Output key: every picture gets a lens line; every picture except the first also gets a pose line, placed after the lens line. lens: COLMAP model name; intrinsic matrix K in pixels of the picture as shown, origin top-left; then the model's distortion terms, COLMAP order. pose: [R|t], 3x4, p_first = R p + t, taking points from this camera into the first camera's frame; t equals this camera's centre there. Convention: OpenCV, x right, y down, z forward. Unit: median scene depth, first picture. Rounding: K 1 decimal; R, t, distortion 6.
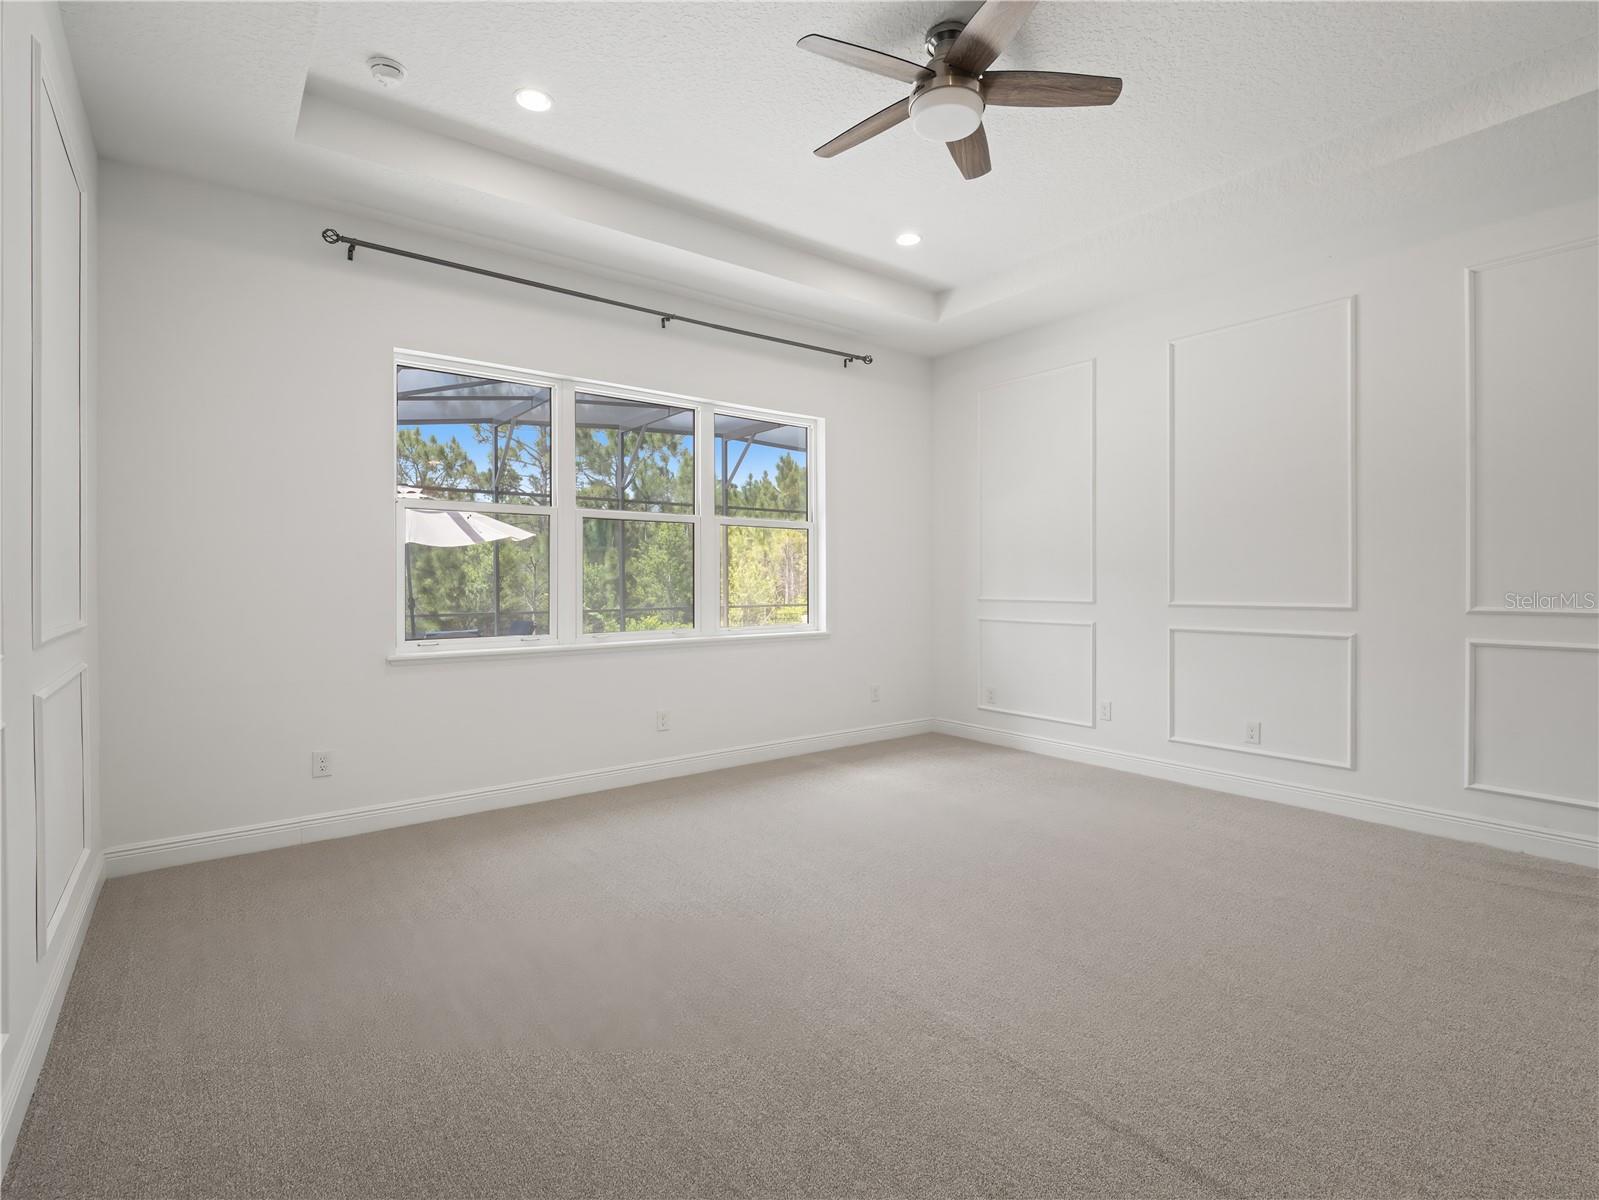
lens RADIAL K [[782.9, 0, 804.7], [0, 782.9, 577.3], [0, 0, 1]] dist [-0.011952, 0.000012]
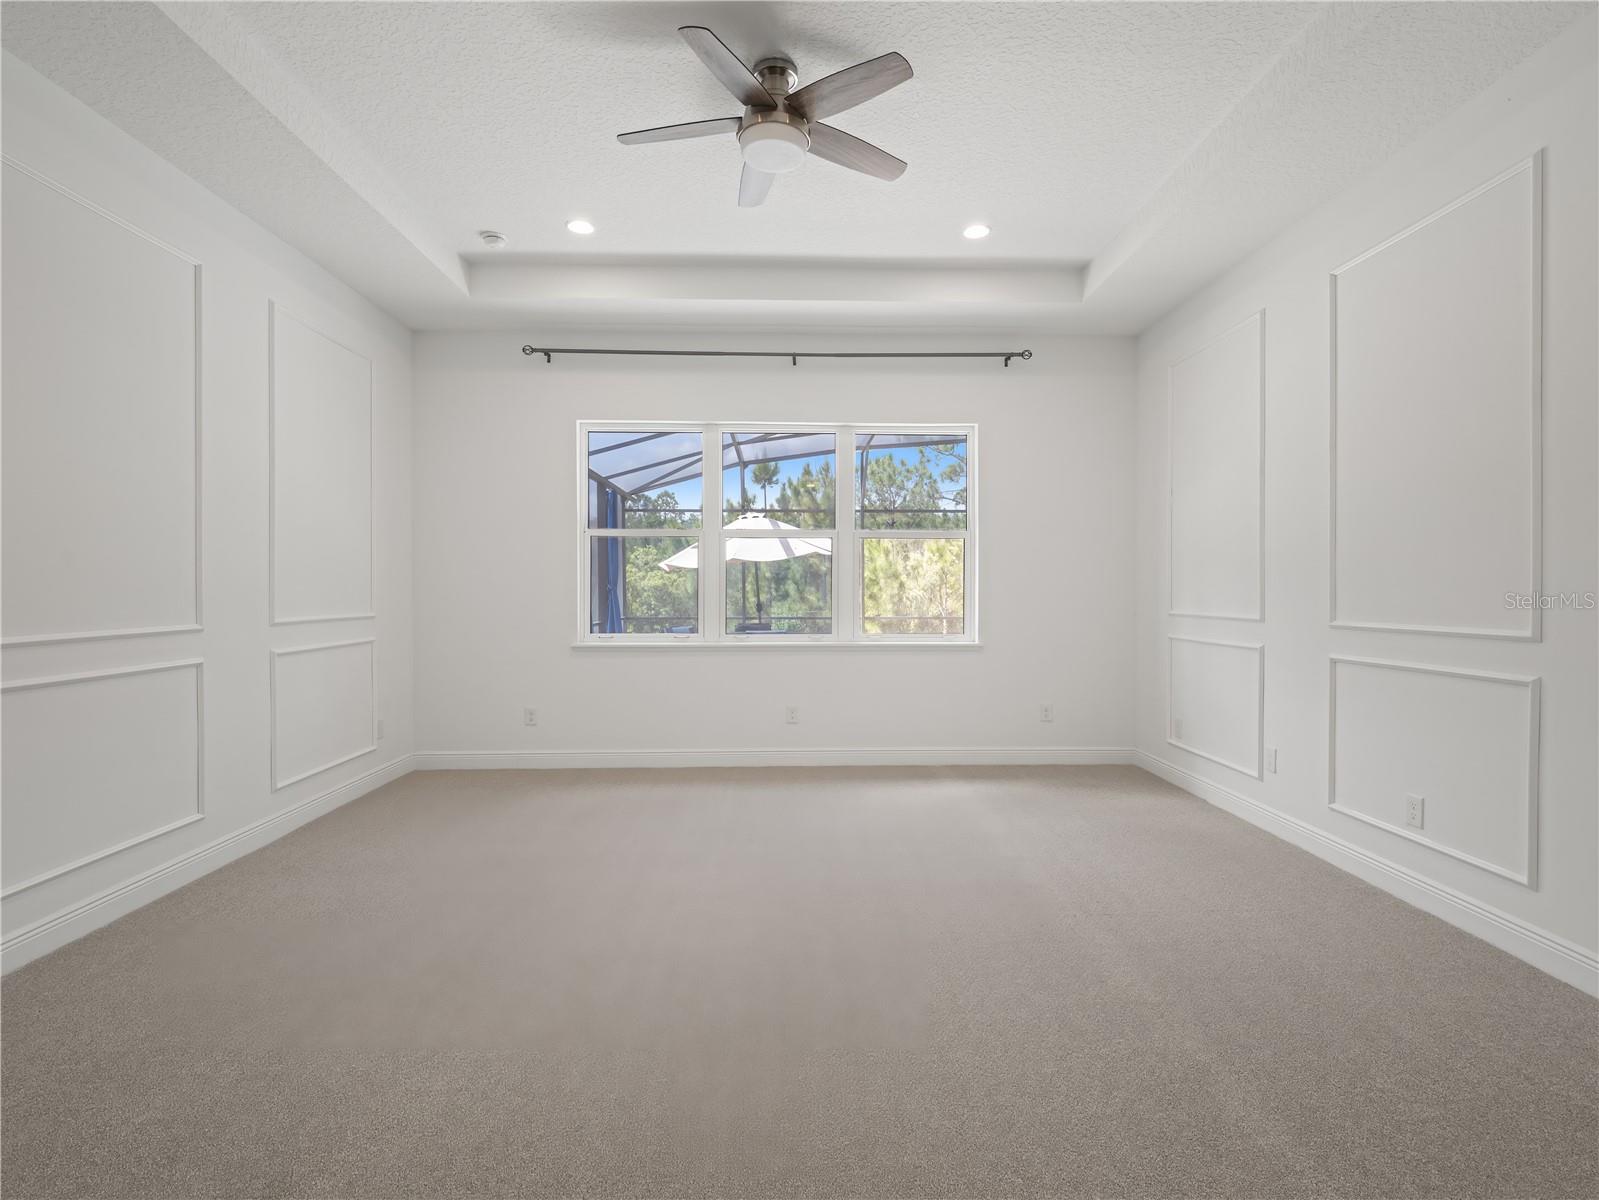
lens RADIAL K [[777.9, 0, 808.0], [0, 777.9, 589.0], [0, 0, 1]] dist [-0.016834, -0.000229]
pose [[0.804437, 0.003634, -0.594026, 0.464541], [-0.000583, 0.999986, 0.005328, -0.003017], [0.594037, -0.003939, 0.804428, 0.105720]]
